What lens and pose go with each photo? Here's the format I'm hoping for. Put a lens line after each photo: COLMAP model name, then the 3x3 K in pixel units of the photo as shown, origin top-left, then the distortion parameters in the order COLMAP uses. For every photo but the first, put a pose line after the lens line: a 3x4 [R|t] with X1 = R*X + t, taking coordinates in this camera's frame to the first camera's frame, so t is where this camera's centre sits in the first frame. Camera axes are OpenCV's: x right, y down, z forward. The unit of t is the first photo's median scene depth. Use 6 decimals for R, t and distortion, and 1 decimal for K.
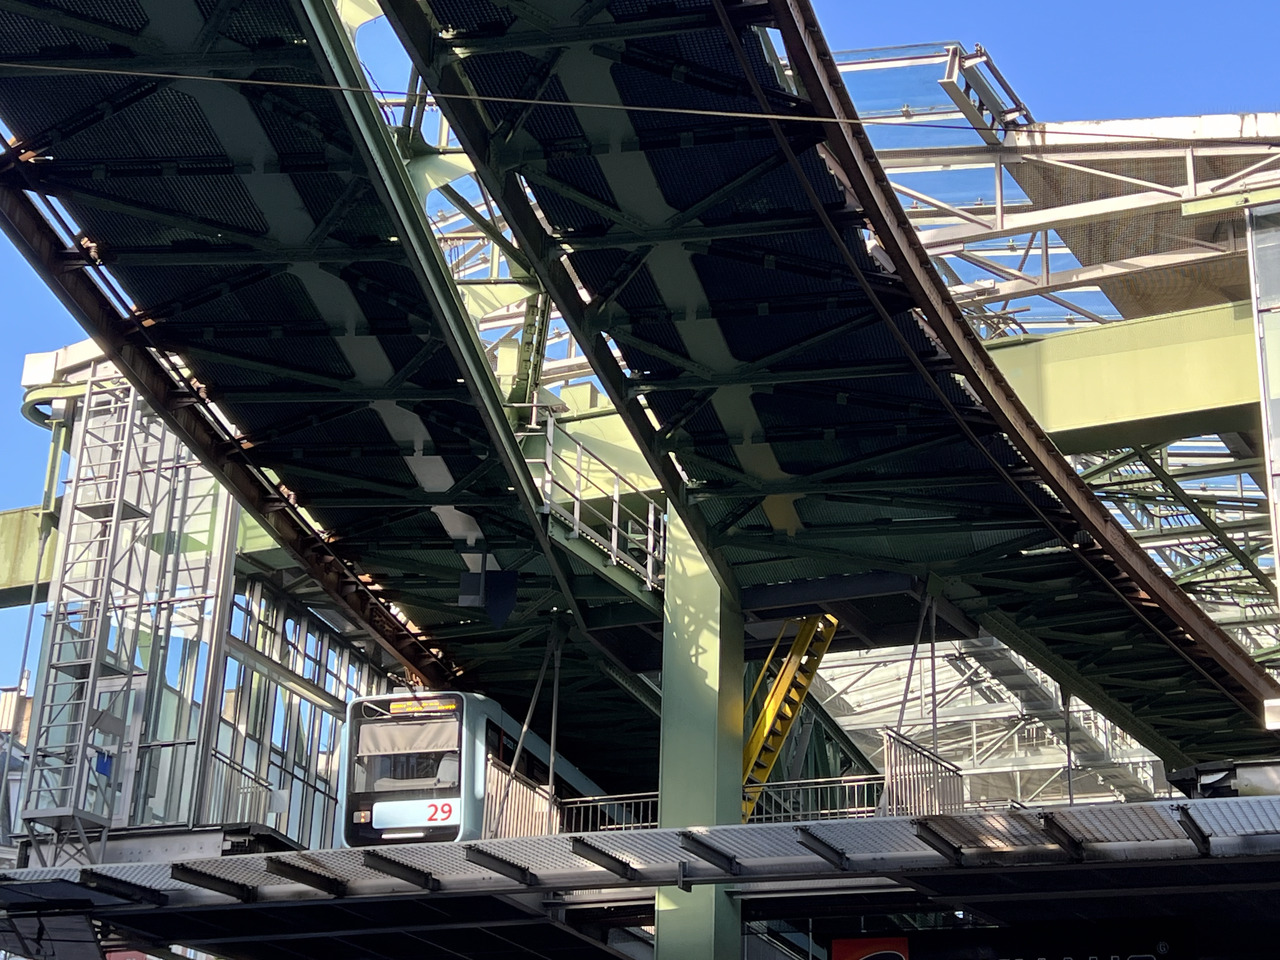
lens RADIAL K [[2004.9, 0, 652.7], [0, 2004.9, 450.0], [0, 0, 1]] dist [0.148915, 0.000000]
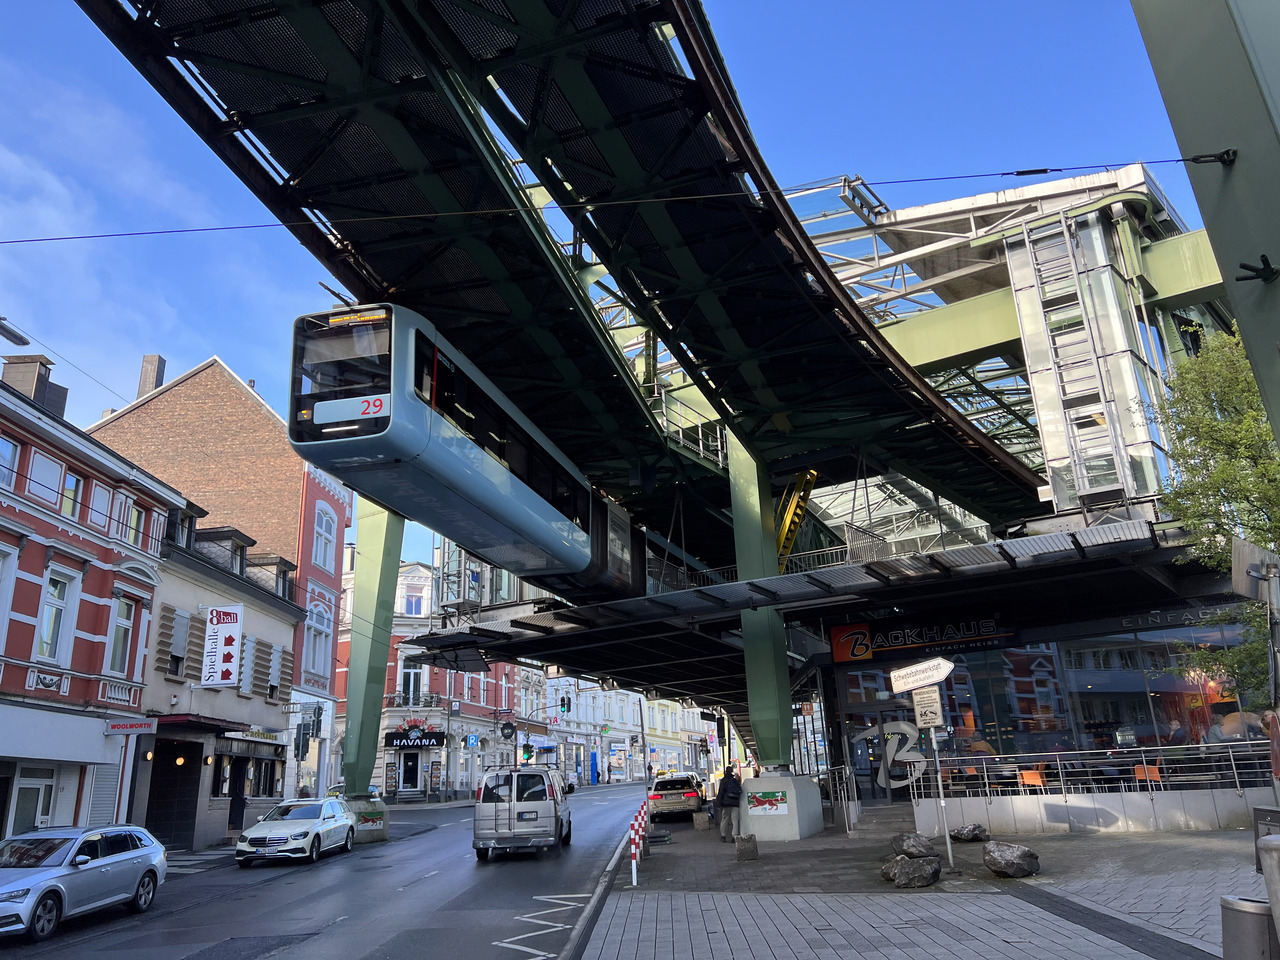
lens RADIAL K [[965.0, 0, 627.8], [0, 965.0, 461.0], [0, 0, 1]] dist [0.070502, -0.070318]
pose [[0.988163, -0.111923, -0.104913, 0.008467], [0.117286, 0.992014, 0.046401, 0.006314], [0.098881, -0.058157, 0.993398, 0.018539]]
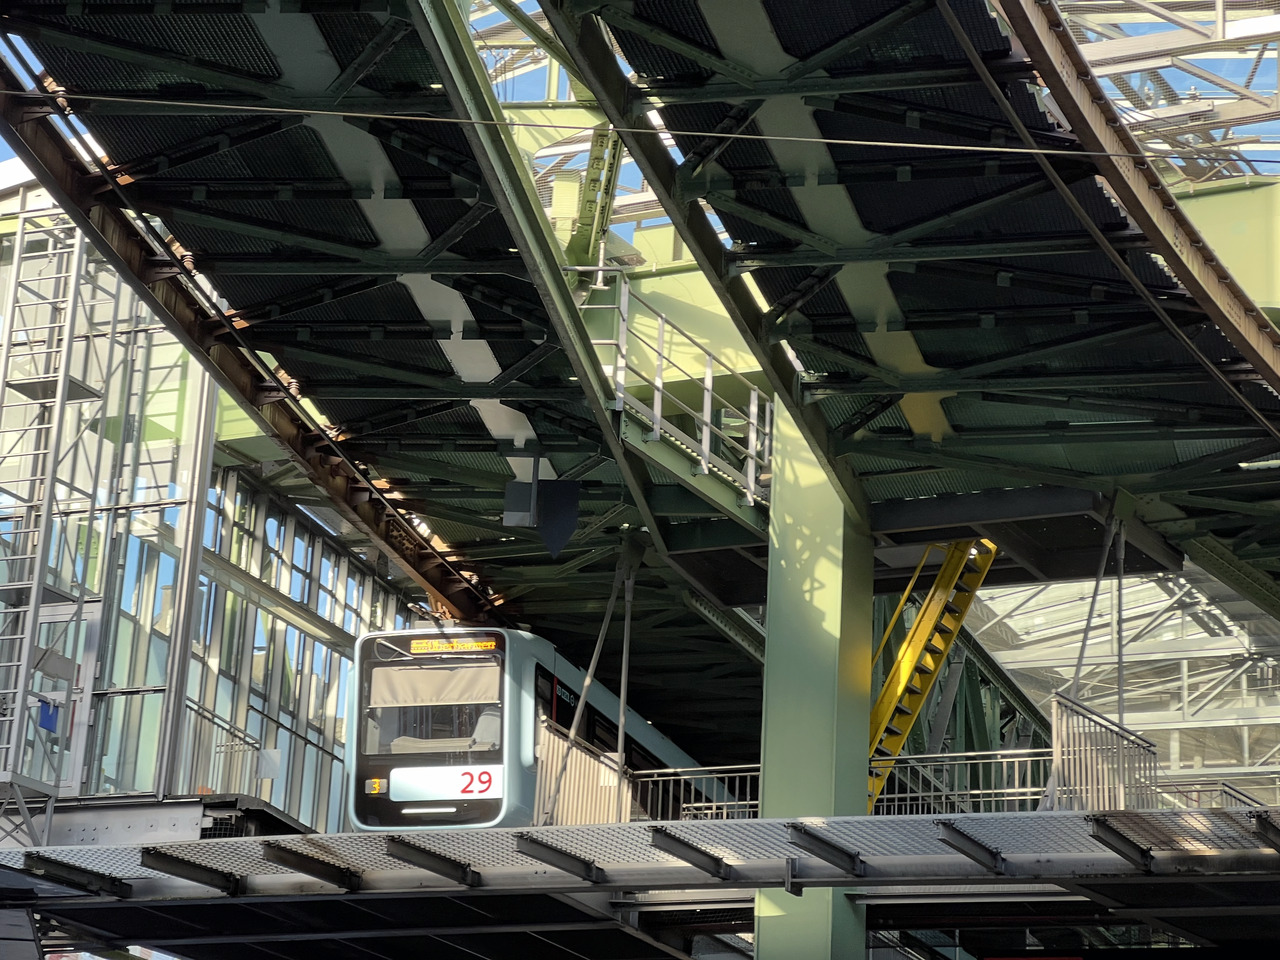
lens RADIAL K [[2814.0, 0, 641.5], [0, 2814.0, 409.0], [0, 0, 1]] dist [0.204034, 0.000000]
pose [[0.999277, 0.009990, -0.036676, -0.004307], [-0.007874, 0.998321, 0.057378, -0.029442], [0.037187, -0.057048, 0.997679, -0.078315]]
